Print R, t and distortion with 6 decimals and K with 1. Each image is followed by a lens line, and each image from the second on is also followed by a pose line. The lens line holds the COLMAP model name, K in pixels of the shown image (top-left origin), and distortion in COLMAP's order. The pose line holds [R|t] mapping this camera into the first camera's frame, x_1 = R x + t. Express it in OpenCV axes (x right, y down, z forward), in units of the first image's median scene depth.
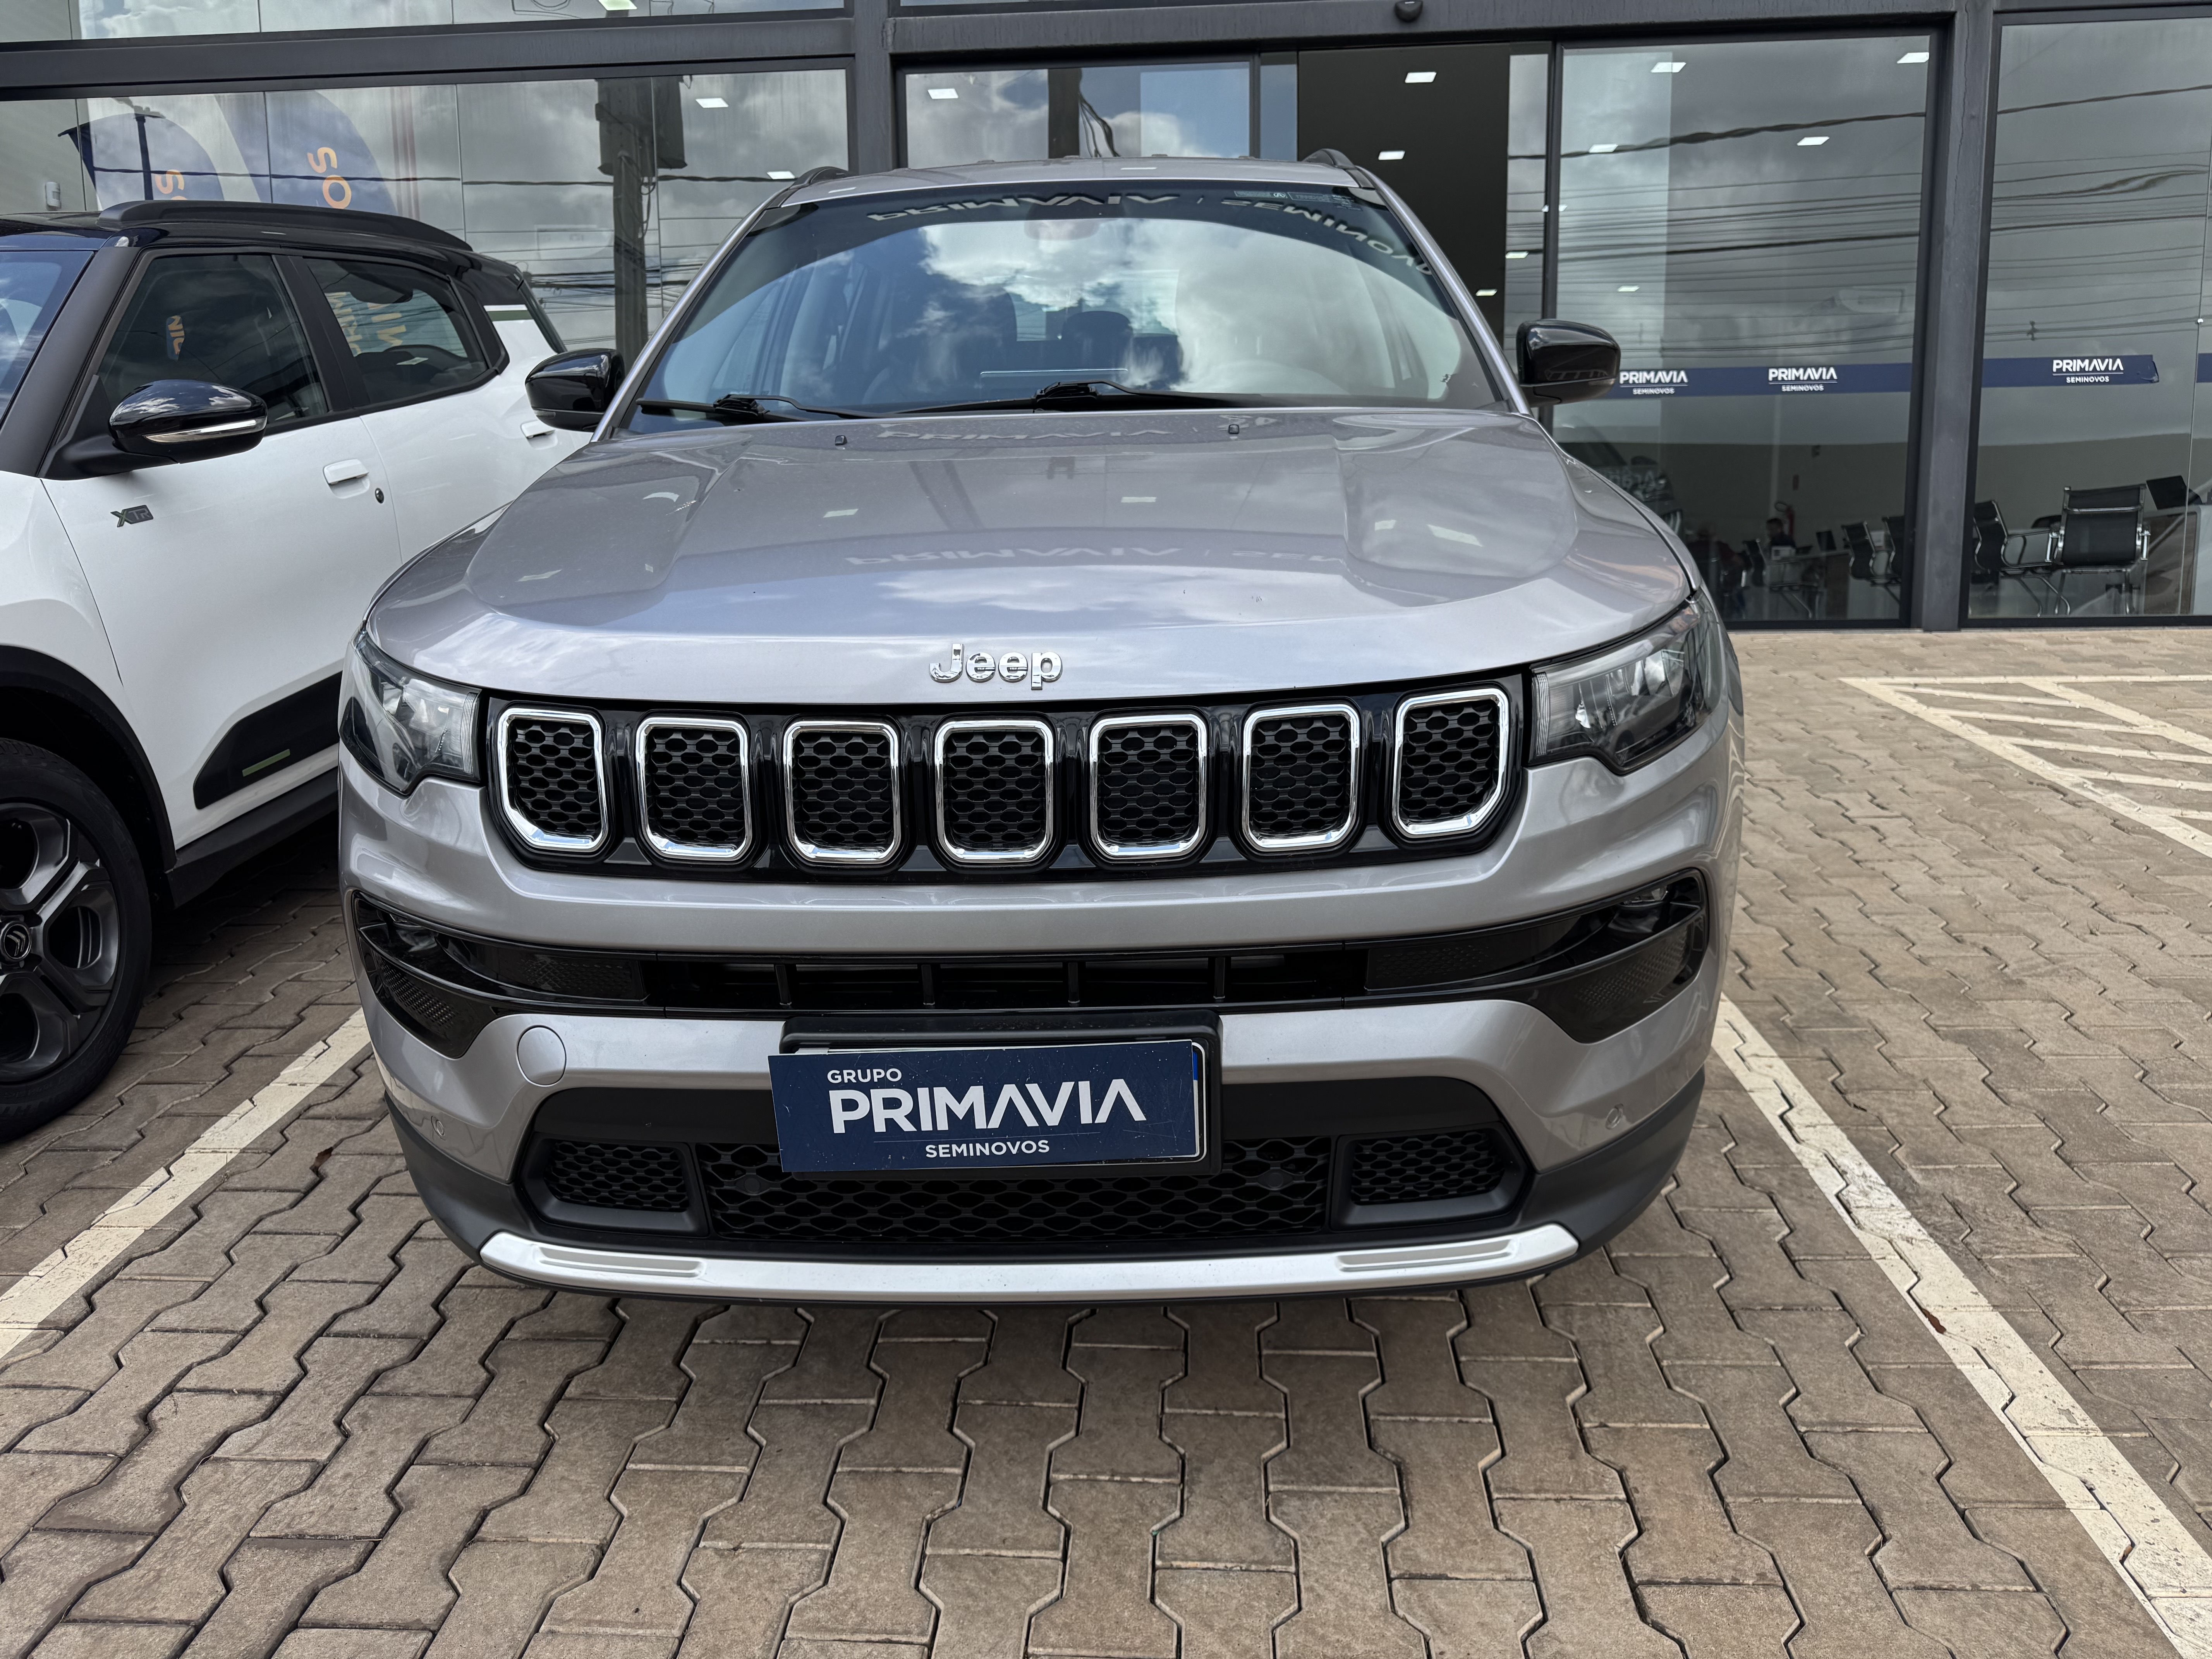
lens RADIAL K [[1551.3, 0, 1106.7], [0, 1551.3, 830.9], [0, 0, 1]] dist [0.011020, -0.005493]
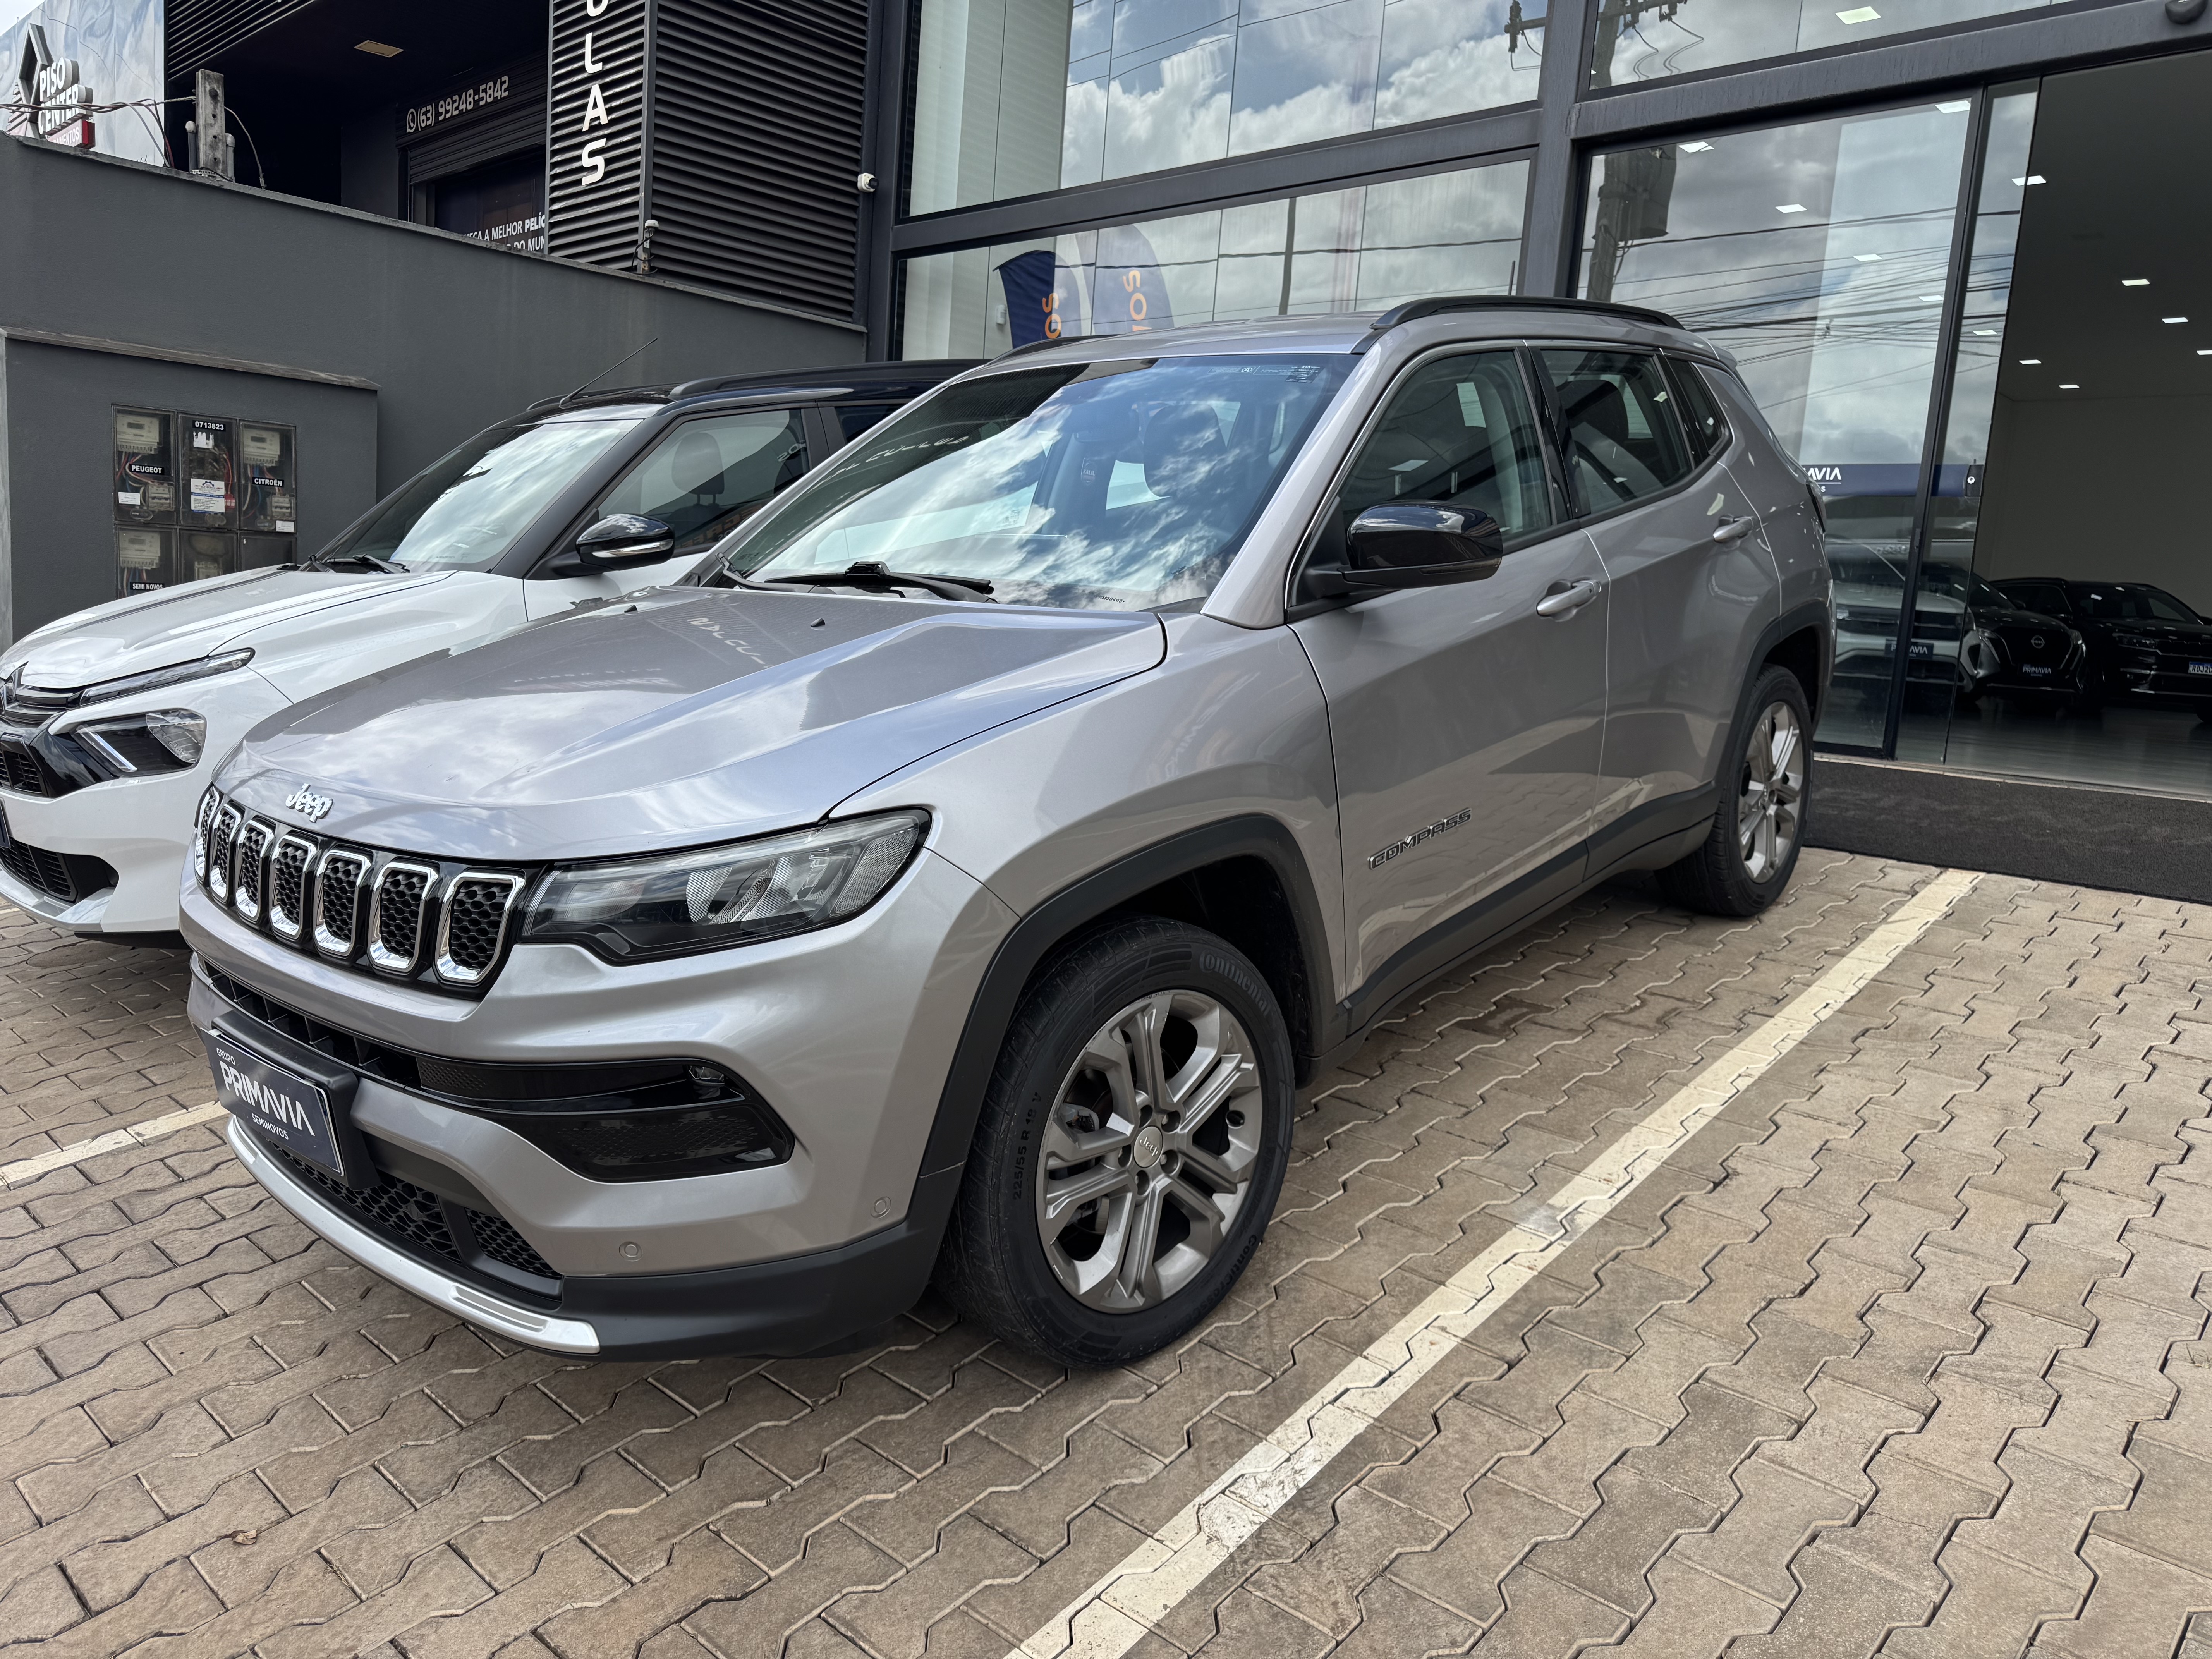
lens RADIAL K [[1551.3, 0, 1107.7], [0, 1551.3, 830.0], [0, 0, 1]] dist [0.011020, -0.005493]
pose [[0.774103, 0.150605, -0.614885, 0.892377], [-0.160857, 0.986205, 0.039045, -0.162446], [0.612283, 0.068684, 0.787650, 0.192220]]
